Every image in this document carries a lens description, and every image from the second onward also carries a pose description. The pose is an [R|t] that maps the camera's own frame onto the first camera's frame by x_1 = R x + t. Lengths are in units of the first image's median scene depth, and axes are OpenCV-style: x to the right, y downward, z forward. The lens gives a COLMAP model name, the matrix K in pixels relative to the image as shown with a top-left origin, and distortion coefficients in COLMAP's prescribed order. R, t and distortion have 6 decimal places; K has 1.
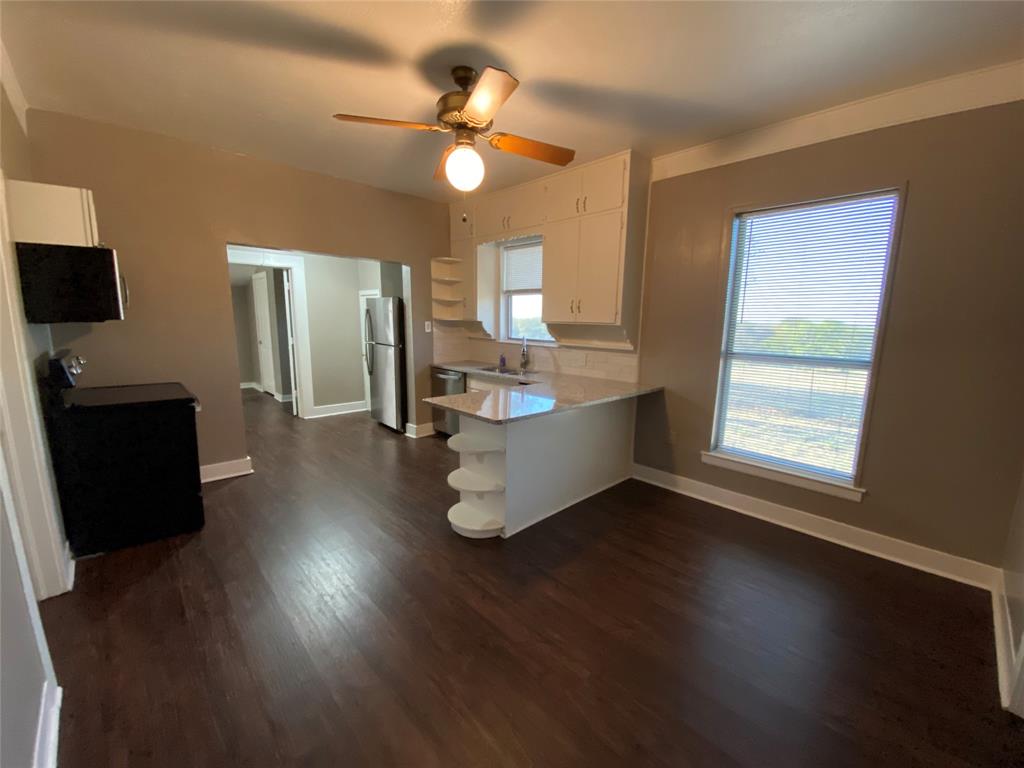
lens RADIAL K [[411.1, 0, 516.1], [0, 411.1, 387.0], [0, 0, 1]] dist [0.032671, -0.027595]
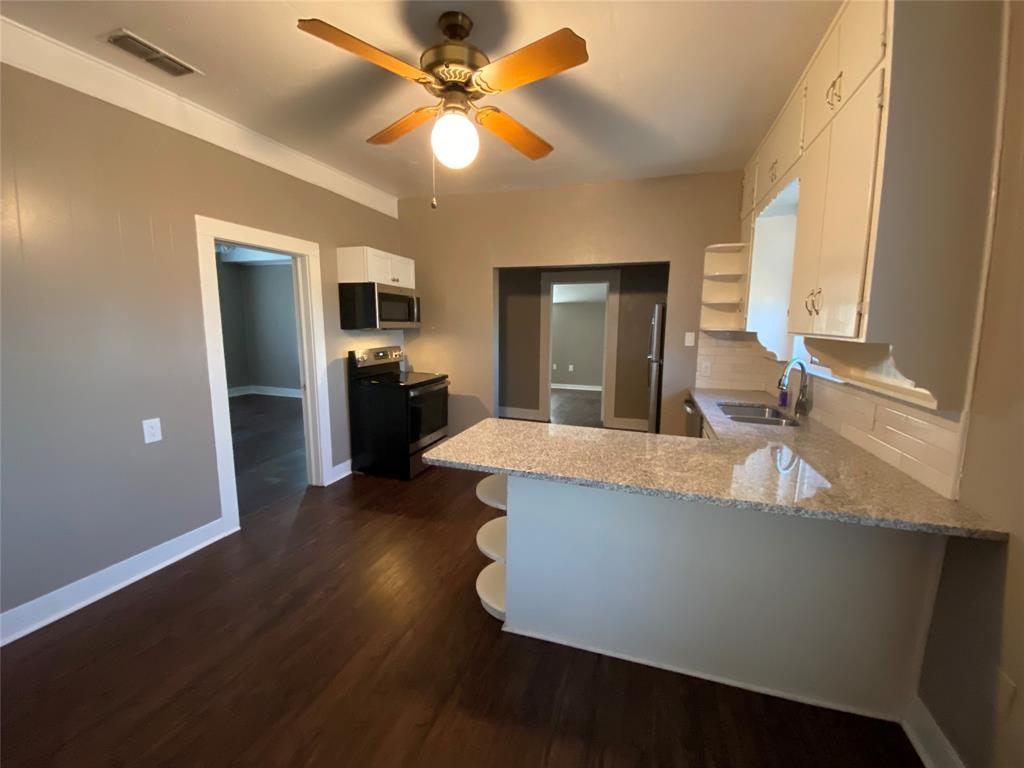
lens RADIAL K [[411.1, 0, 516.1], [0, 411.1, 387.0], [0, 0, 1]] dist [0.032671, -0.027595]
pose [[0.497005, 0.112867, -0.860376, 0.301750], [-0.133079, 0.989690, 0.052957, -0.057365], [0.857483, 0.088178, 0.506901, 0.346721]]
